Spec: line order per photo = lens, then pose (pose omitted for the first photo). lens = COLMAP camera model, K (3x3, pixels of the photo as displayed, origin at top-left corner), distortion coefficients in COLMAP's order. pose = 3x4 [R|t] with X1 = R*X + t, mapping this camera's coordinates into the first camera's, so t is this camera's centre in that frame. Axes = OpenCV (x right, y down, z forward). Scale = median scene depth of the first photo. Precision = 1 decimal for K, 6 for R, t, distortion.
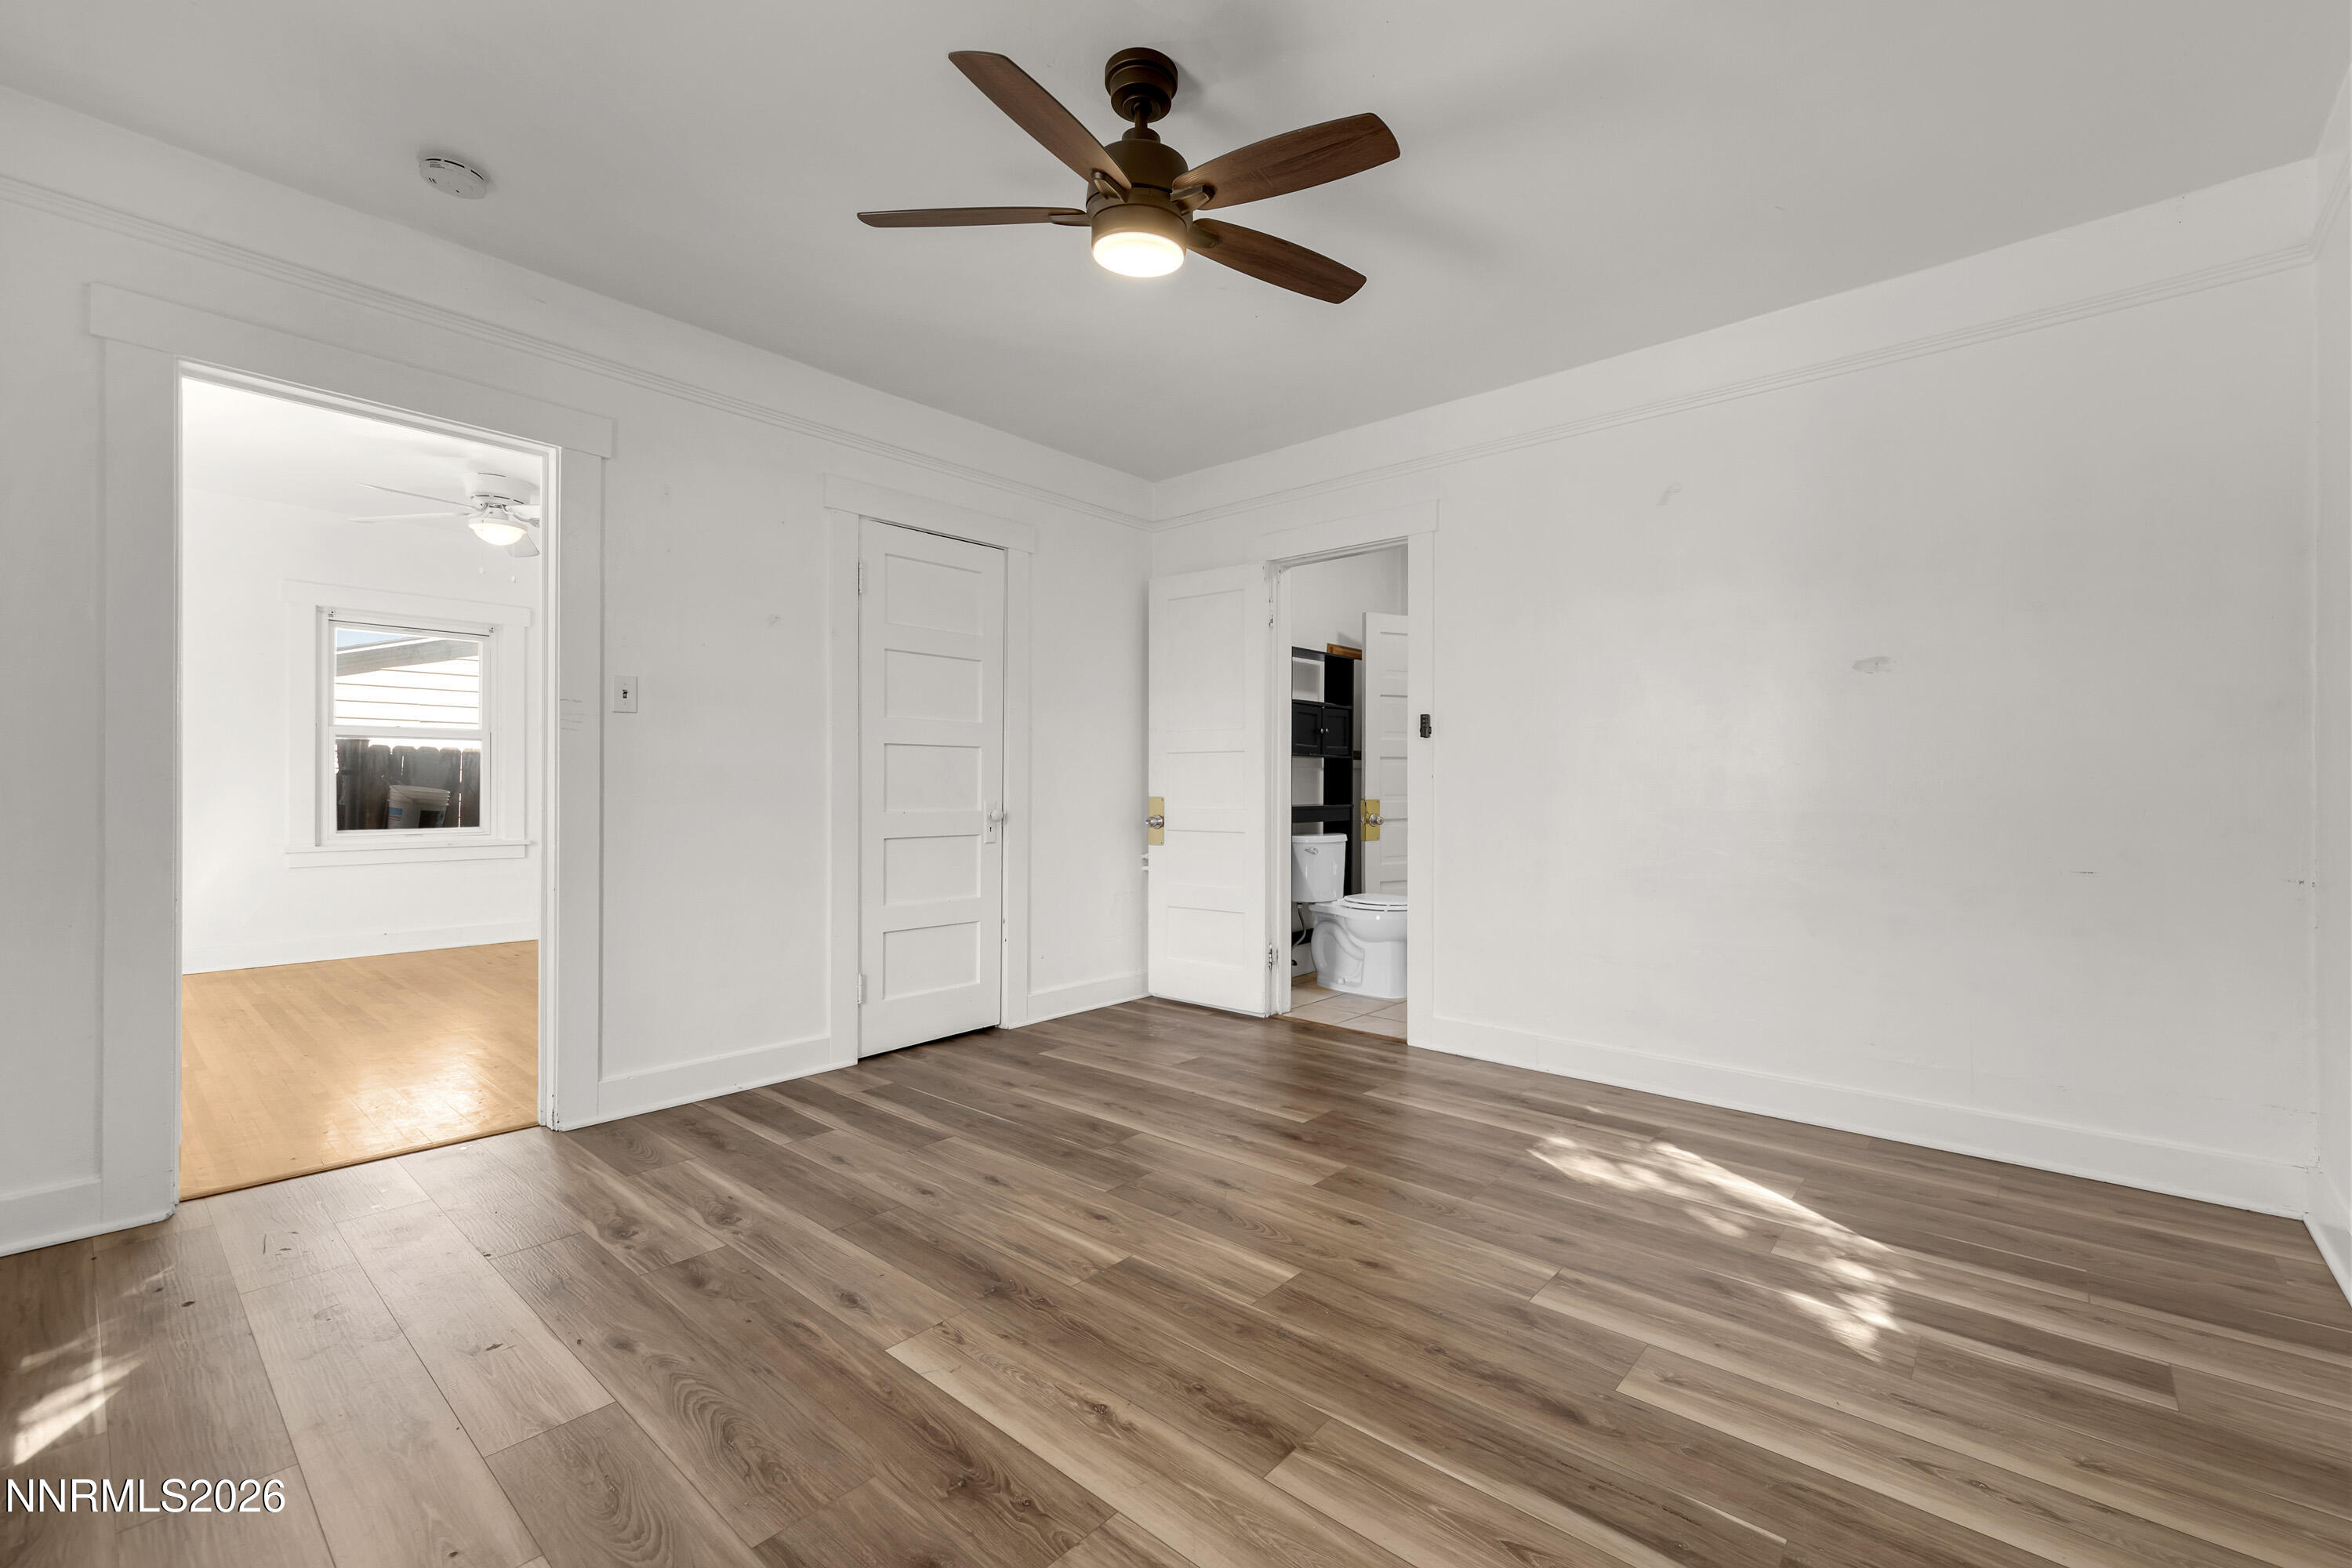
lens RADIAL K [[987.7, 0, 1208.1], [0, 987.7, 780.8], [0, 0, 1]] dist [0.003344, 0.000119]
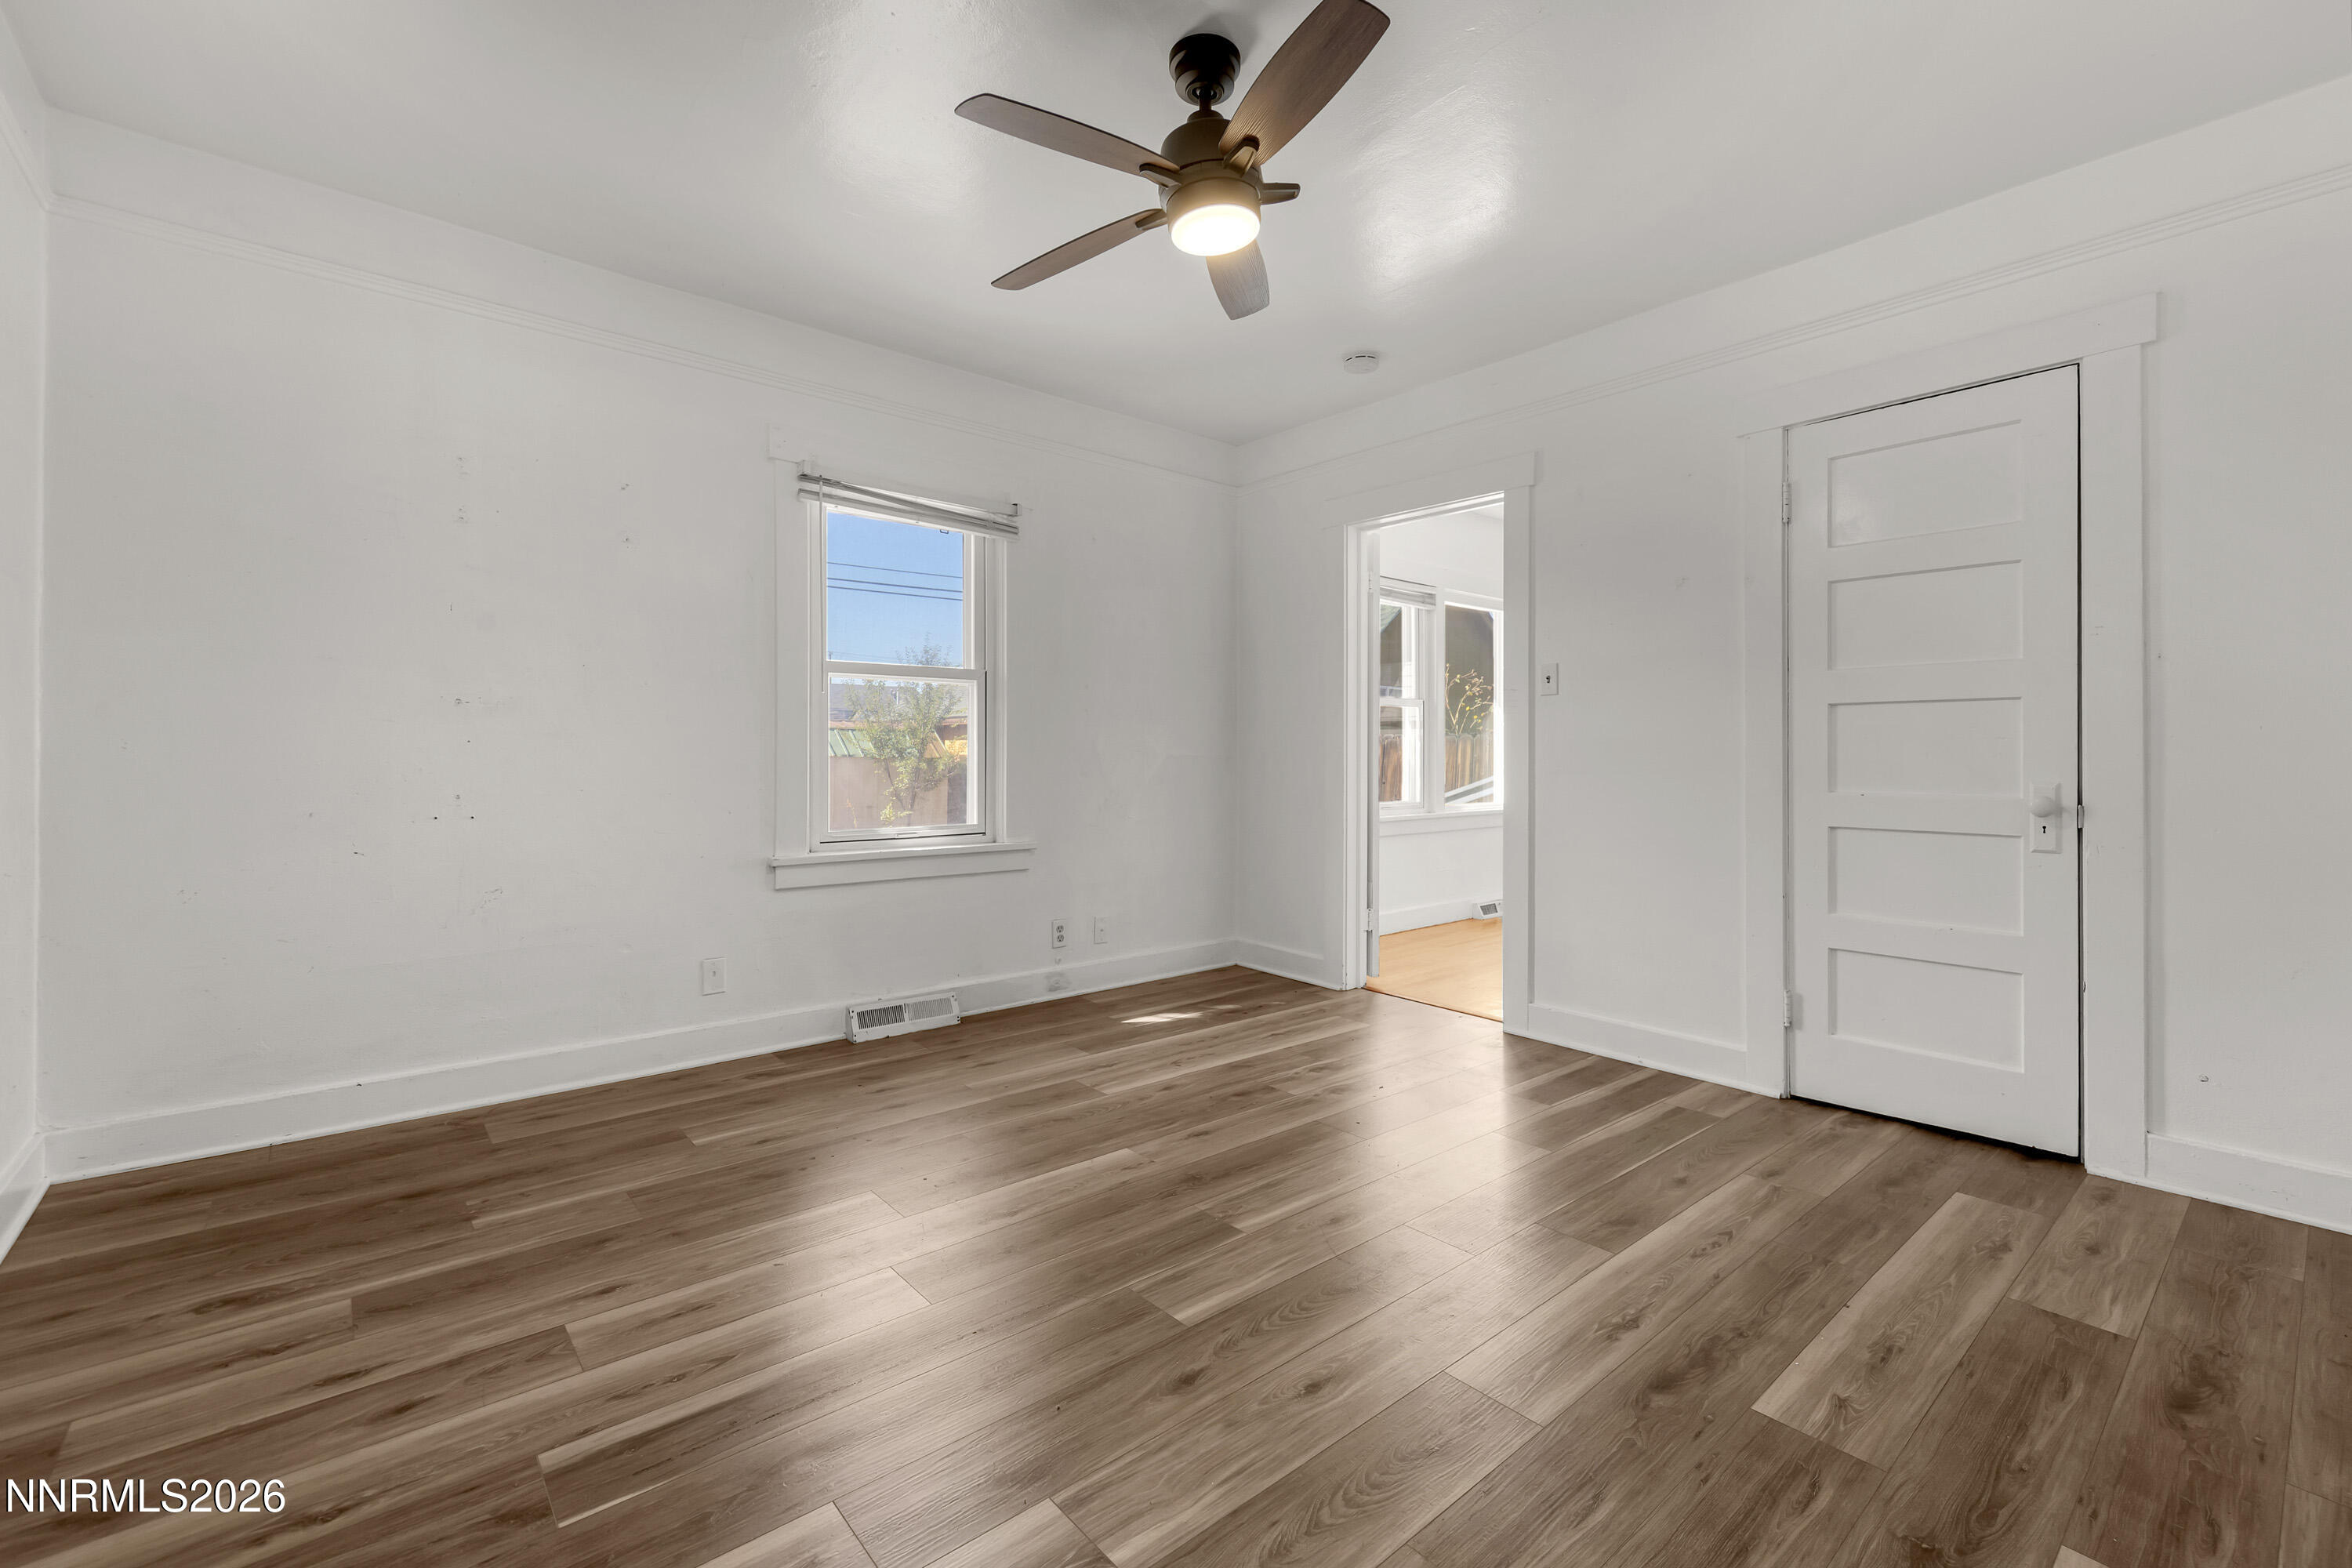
lens RADIAL K [[1007.9, 0, 1207.0], [0, 1007.9, 753.5], [0, 0, 1]] dist [-0.000442, -0.000186]
pose [[-0.145093, -0.006064, -0.989399, 0.788440], [-0.001724, 0.999981, -0.005876, 0.009455], [0.989417, 0.000853, -0.145100, 0.949063]]
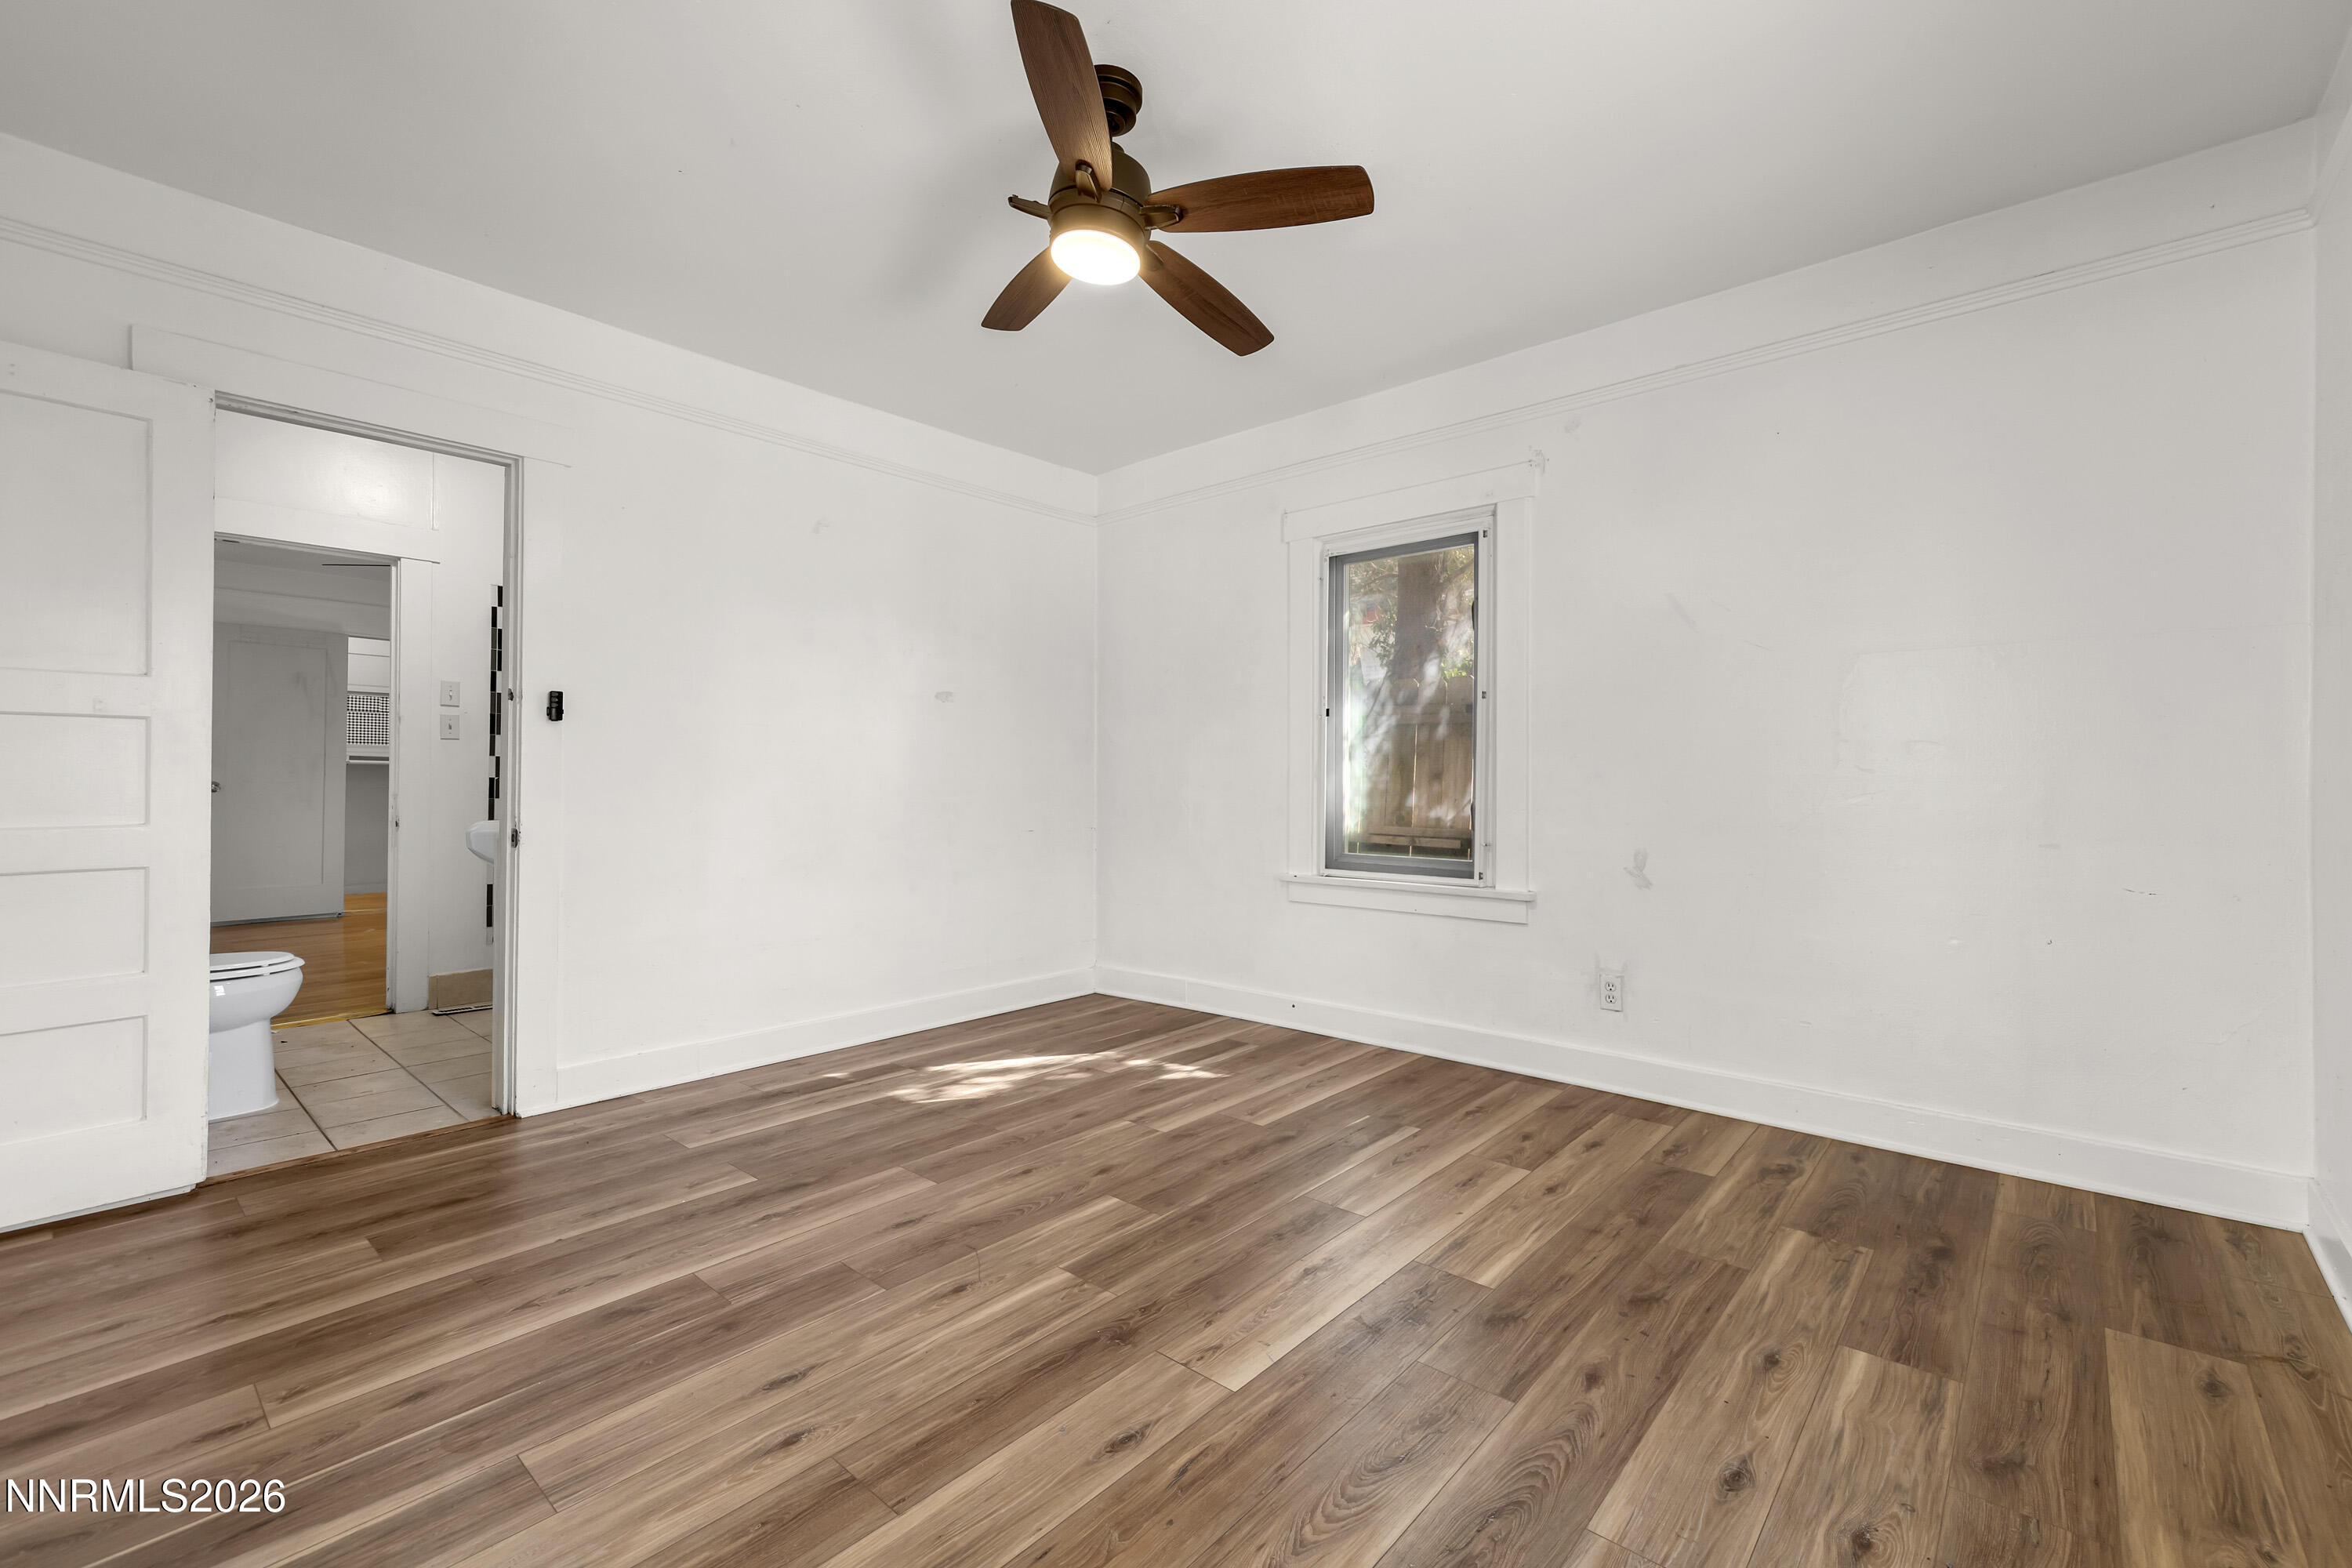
lens RADIAL K [[987.7, 0, 1208.1], [0, 987.7, 780.8], [0, 0, 1]] dist [0.003344, 0.000119]
pose [[-0.000715, -0.000207, 1.000000, -0.895389], [-0.004431, 0.999990, 0.000204, 0.003267], [-0.999990, -0.004431, -0.000716, 0.735908]]
